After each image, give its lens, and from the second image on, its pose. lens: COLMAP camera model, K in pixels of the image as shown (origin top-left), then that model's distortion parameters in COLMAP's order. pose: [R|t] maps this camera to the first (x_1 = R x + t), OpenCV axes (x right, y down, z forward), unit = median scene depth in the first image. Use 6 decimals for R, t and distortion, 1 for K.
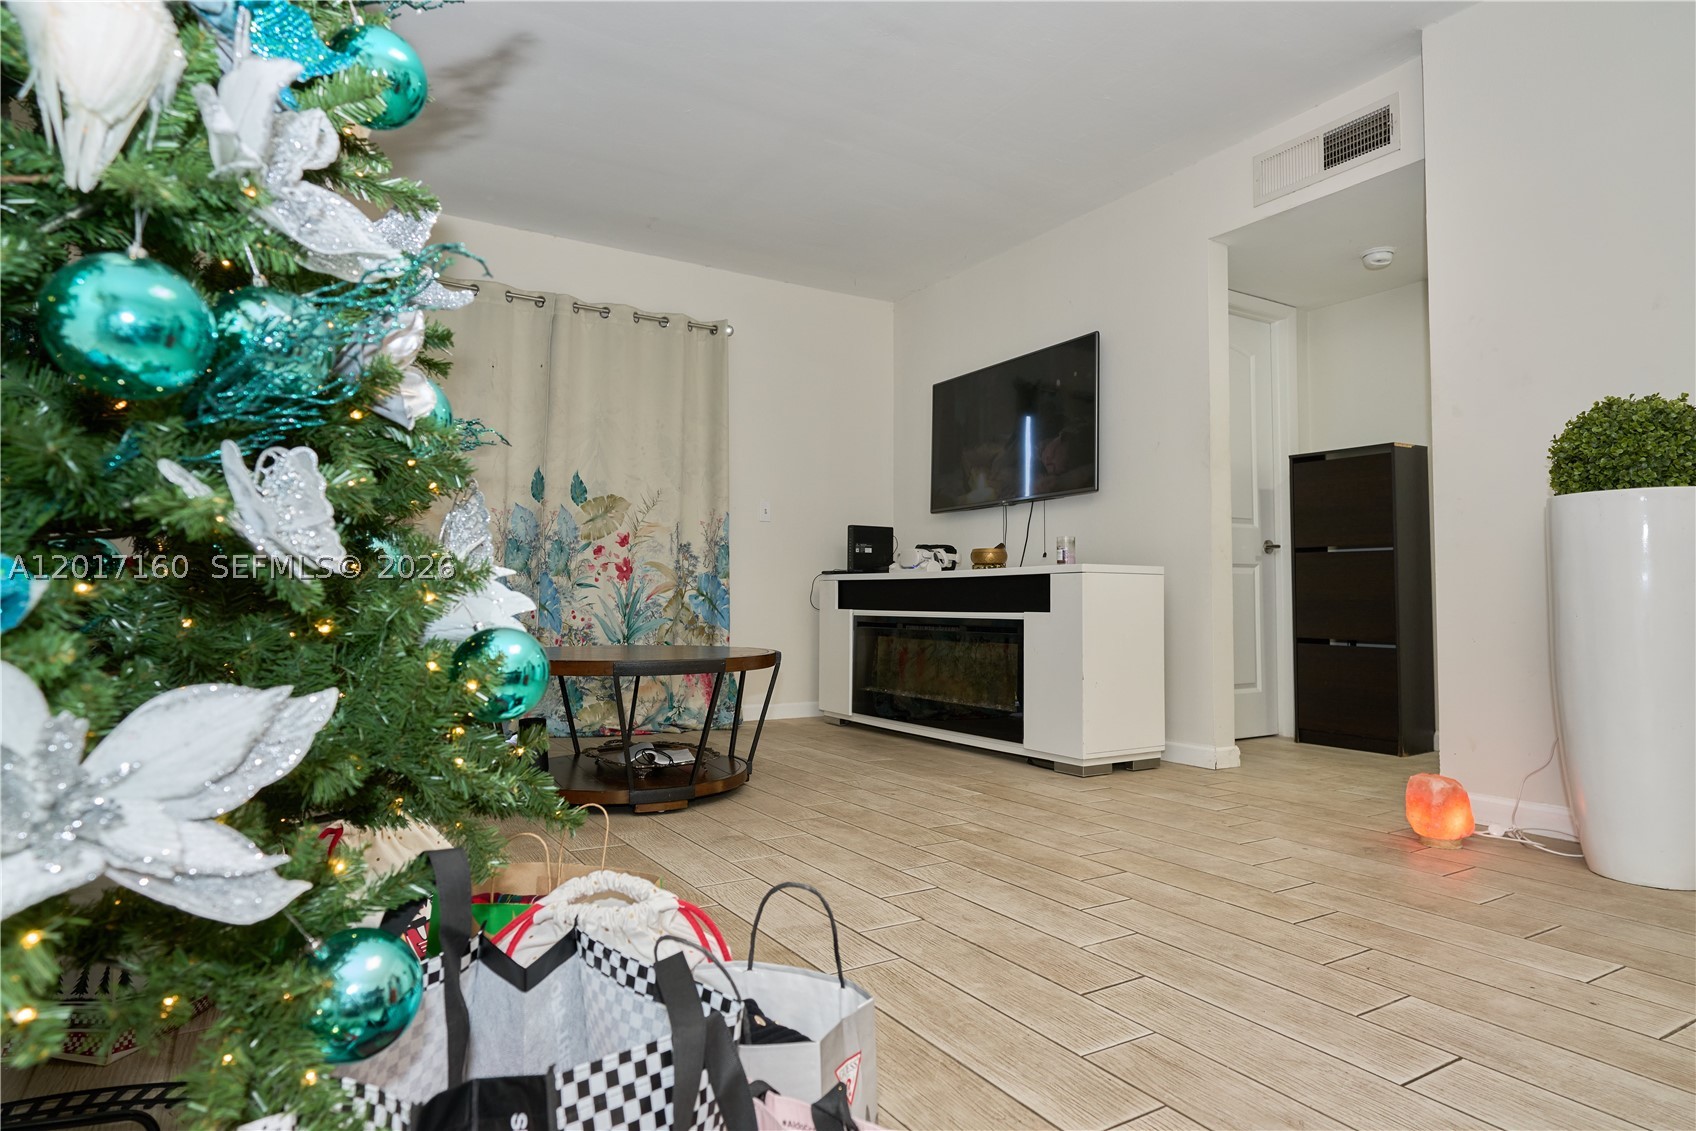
lens RADIAL K [[982.1, 0, 846.0], [0, 982.1, 565.3], [0, 0, 1]] dist [0.000776, -0.007179]
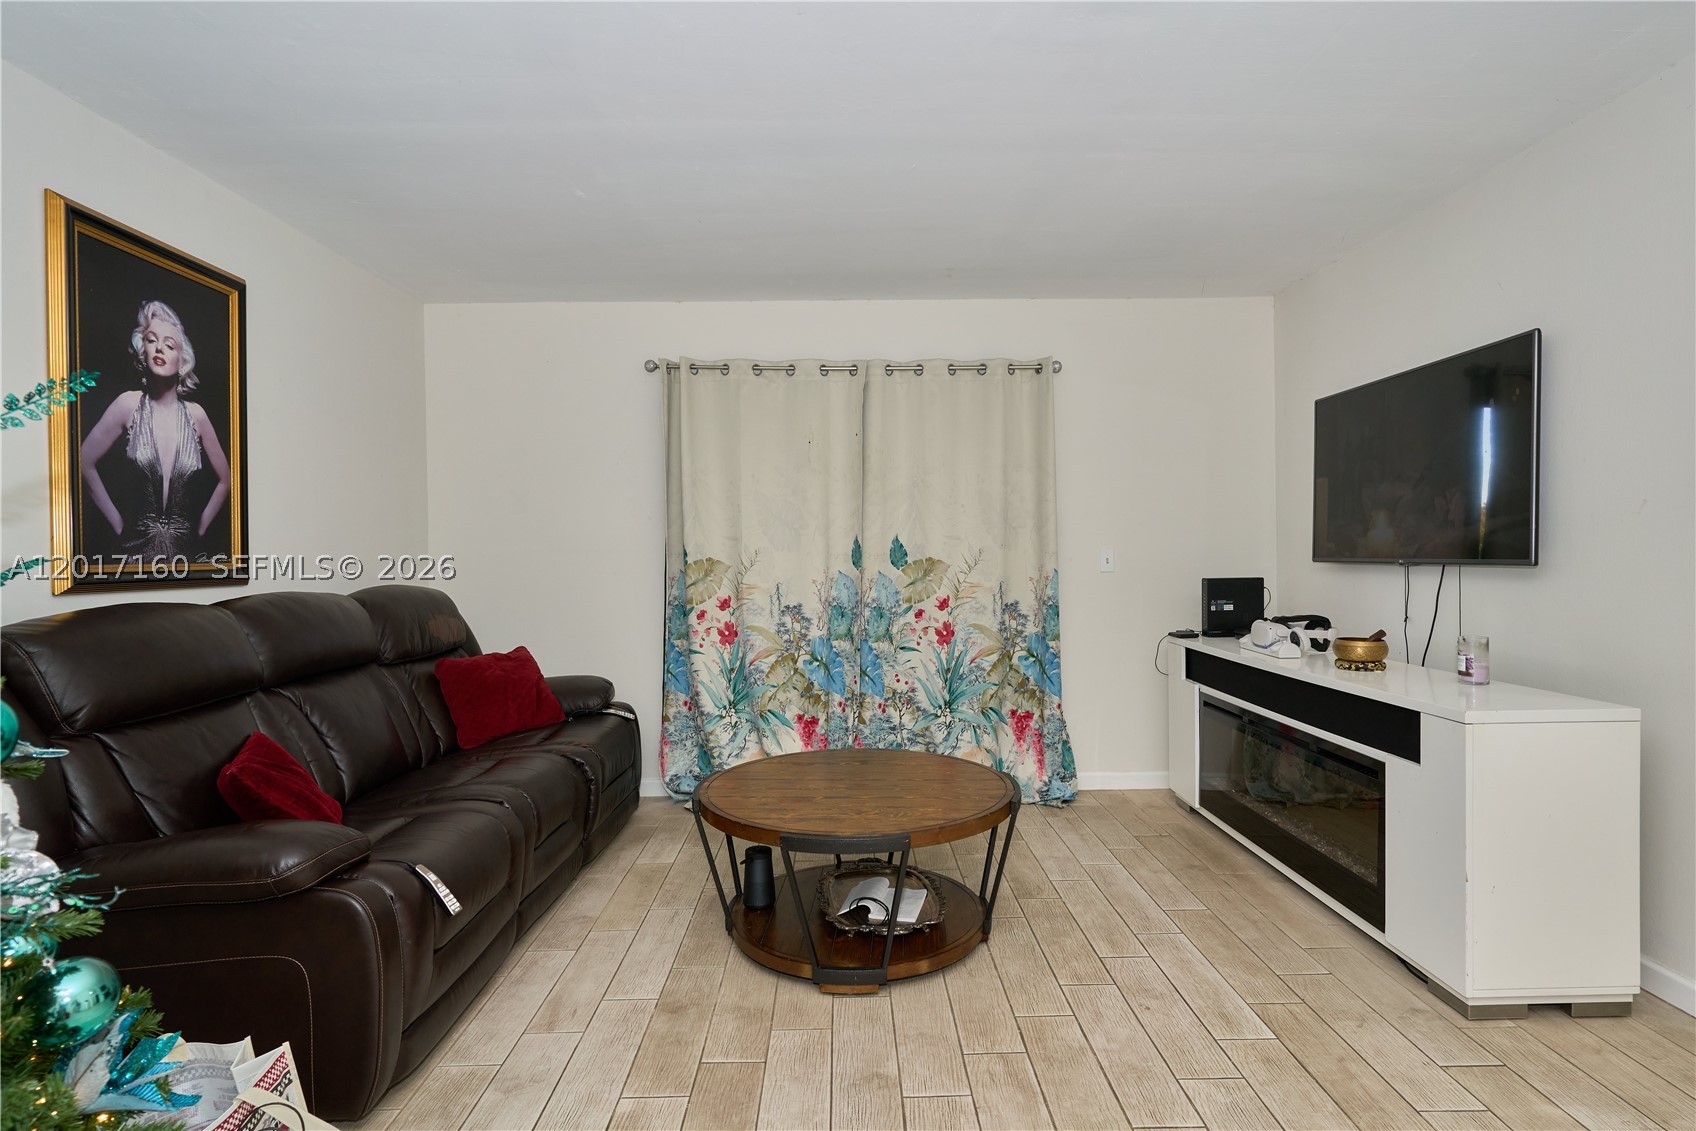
lens RADIAL K [[877.1, 0, 845.2], [0, 877.1, 562.4], [0, 0, 1]] dist [-0.010041, 0.004667]
pose [[0.859224, -0.008853, -0.511523, 0.151106], [0.037626, 0.998236, 0.045926, -0.122294], [0.510215, -0.058707, 0.858041, 0.228359]]
